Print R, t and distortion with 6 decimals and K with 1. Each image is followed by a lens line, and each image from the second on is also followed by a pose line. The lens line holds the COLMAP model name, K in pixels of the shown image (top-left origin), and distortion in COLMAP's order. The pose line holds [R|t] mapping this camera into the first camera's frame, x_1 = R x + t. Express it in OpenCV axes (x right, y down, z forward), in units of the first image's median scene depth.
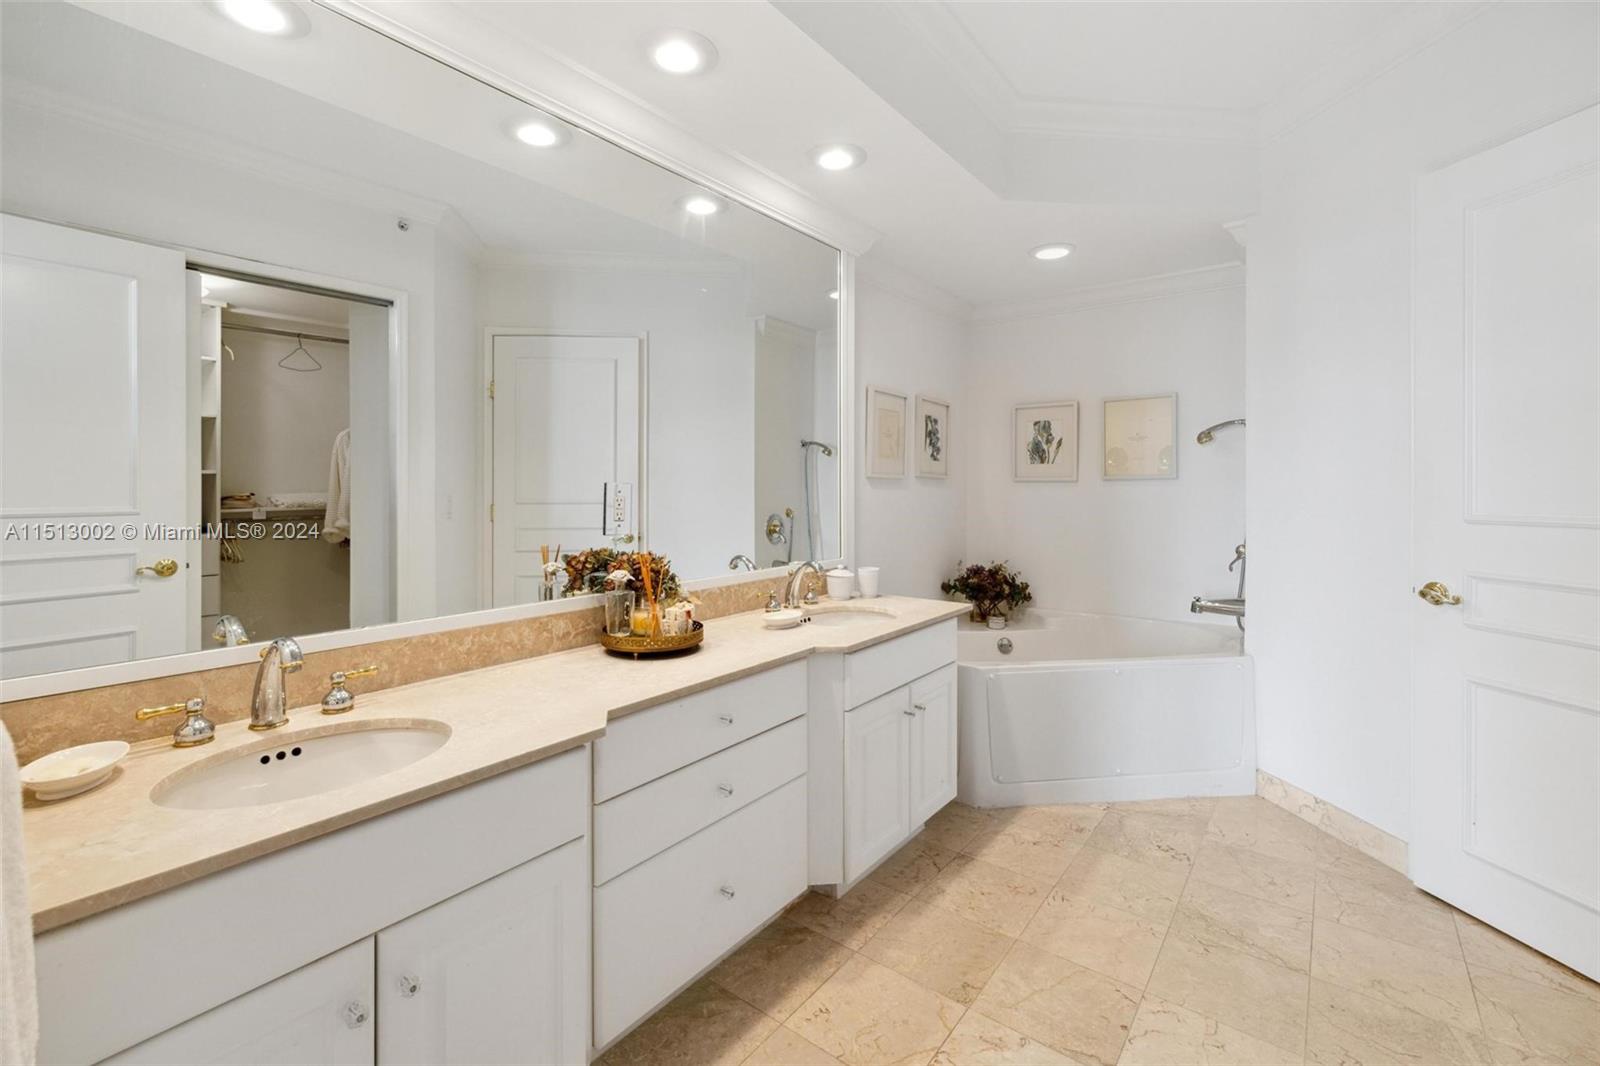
lens RADIAL K [[688.4, 0, 792.4], [0, 688.4, 485.5], [0, 0, 1]] dist [0.000260, 0.000572]
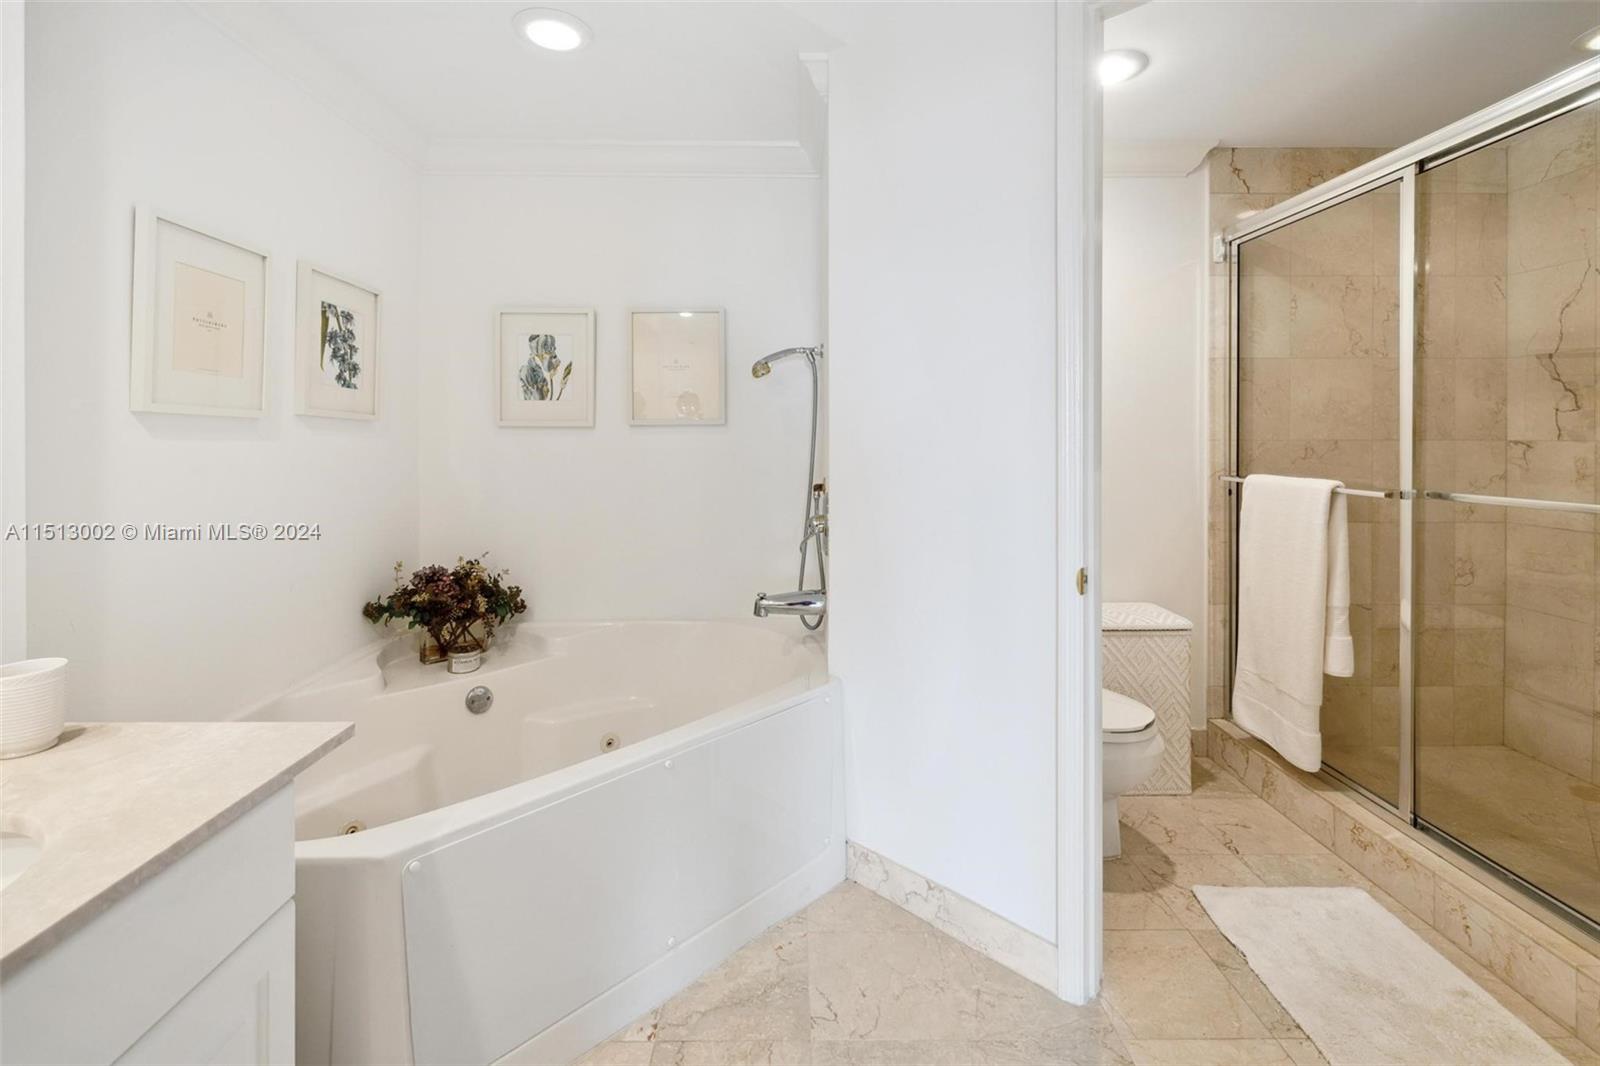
lens RADIAL K [[691.3, 0, 797.9], [0, 691.3, 442.5], [0, 0, 1]] dist [0.000272, 0.000071]
pose [[0.772262, -0.003263, 0.635296, 0.136645], [-0.001954, 0.999970, 0.007511, 0.003182], [-0.635301, -0.007042, 0.772232, 0.346859]]
